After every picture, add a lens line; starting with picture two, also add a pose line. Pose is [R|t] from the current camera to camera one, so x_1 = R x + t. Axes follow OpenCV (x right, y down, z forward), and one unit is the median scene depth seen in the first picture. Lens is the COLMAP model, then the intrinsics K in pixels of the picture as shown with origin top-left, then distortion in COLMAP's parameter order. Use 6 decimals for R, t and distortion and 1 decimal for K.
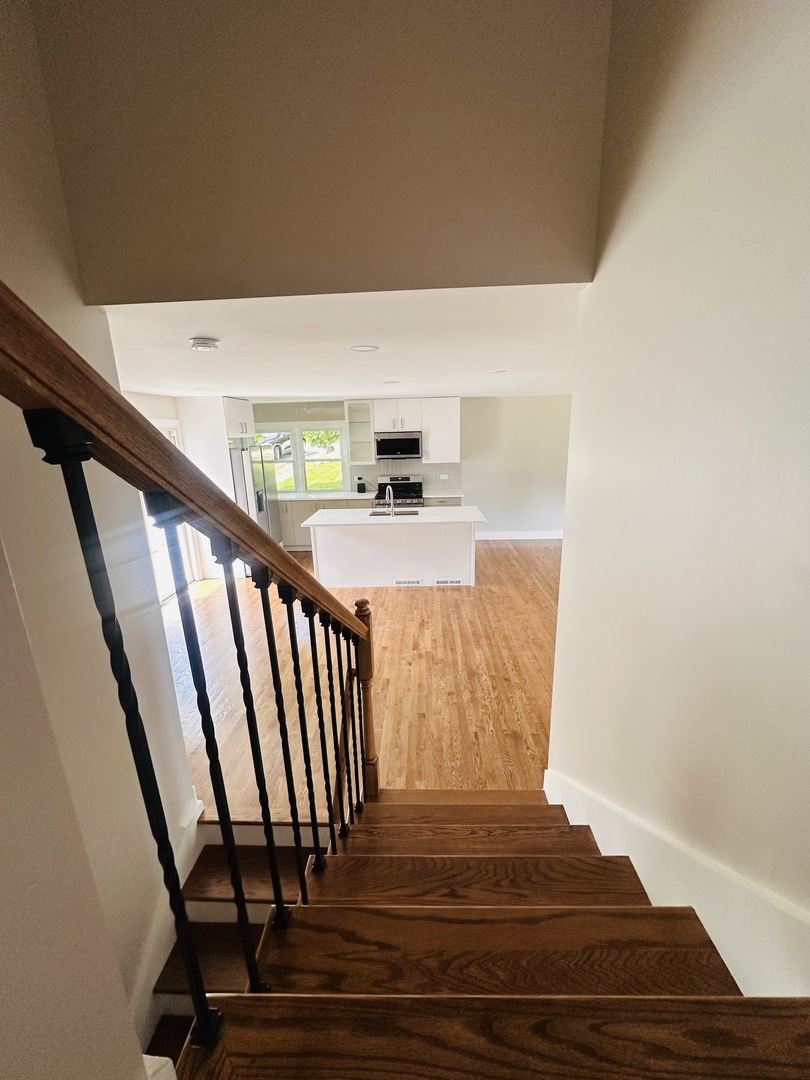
lens RADIAL K [[431.7, 0, 406.3], [0, 431.7, 543.1], [0, 0, 1]] dist [-0.002519, 0.000690]
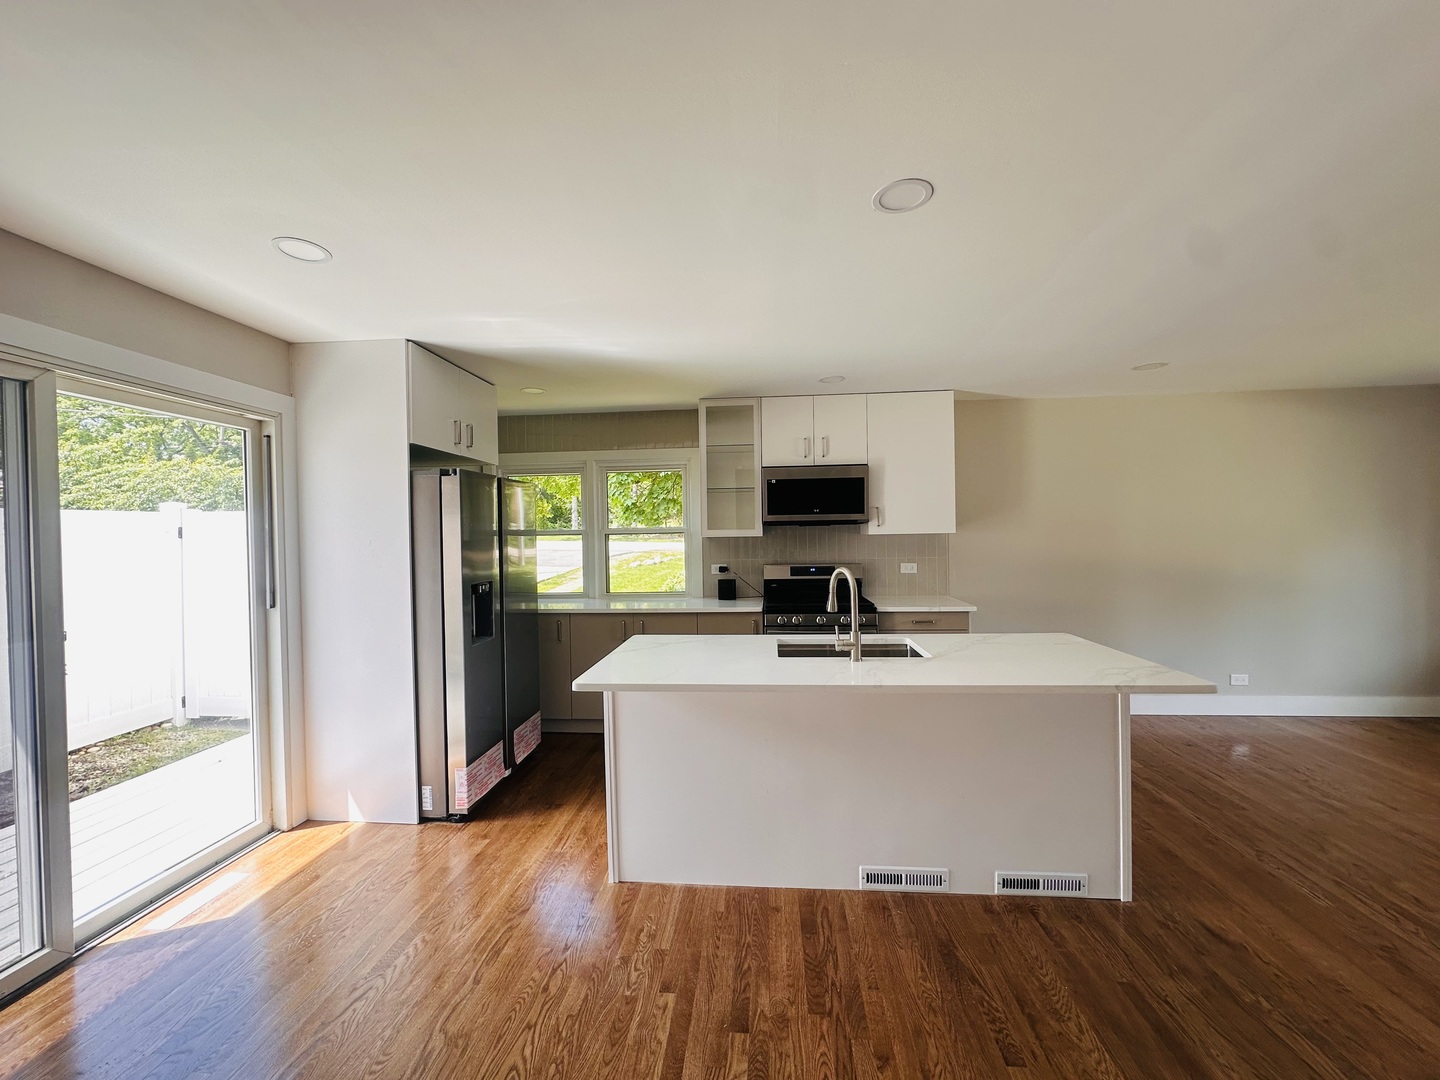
lens RADIAL K [[575.6, 0, 723.0], [0, 575.6, 542.5], [0, 0, 1]] dist [-0.002519, 0.000690]
pose [[0.999066, 0.012566, -0.041344, -0.089692], [-0.022076, 0.970926, -0.238361, -0.033071], [0.037146, 0.239051, 0.970296, 0.428941]]
